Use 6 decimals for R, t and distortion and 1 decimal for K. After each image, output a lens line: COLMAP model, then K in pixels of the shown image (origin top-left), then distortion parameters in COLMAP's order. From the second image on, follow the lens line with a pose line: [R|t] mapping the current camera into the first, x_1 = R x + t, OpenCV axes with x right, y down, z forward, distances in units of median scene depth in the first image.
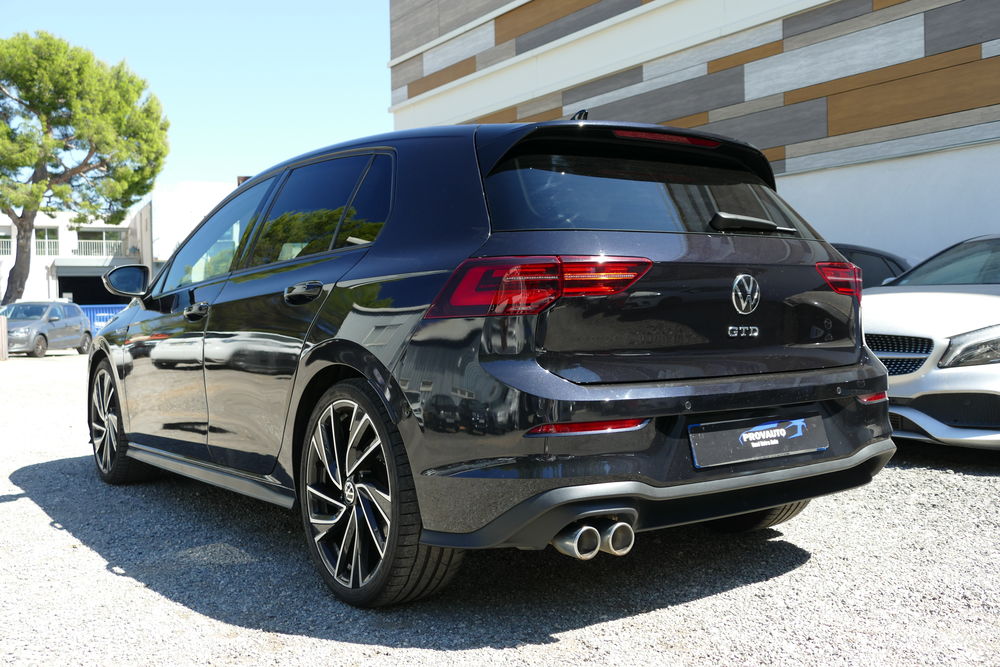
lens RADIAL K [[1010.2, 0, 500.0], [0, 1010.2, 333.5], [0, 0, 1]] dist [0.002370, -0.016937]
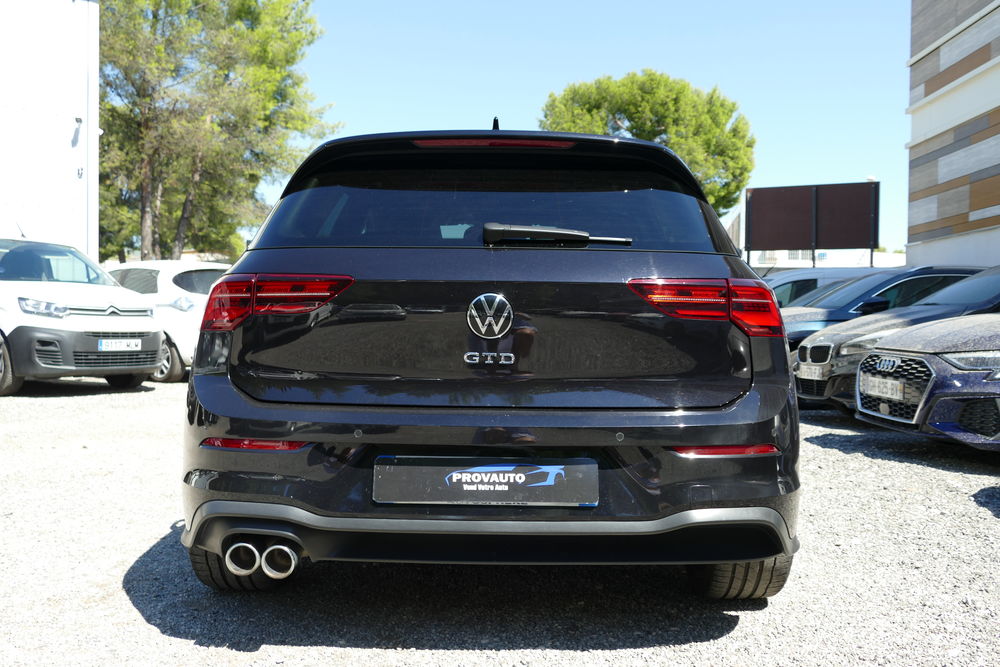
lens RADIAL K [[950.9, 0, 500.0], [0, 950.9, 333.5], [0, 0, 1]] dist [-0.009724, 0.020403]
pose [[0.811058, 0.039586, -0.583625, 0.117931], [-0.041008, 0.999101, 0.010779, -0.005306], [0.583527, 0.015191, 0.811952, 0.053266]]
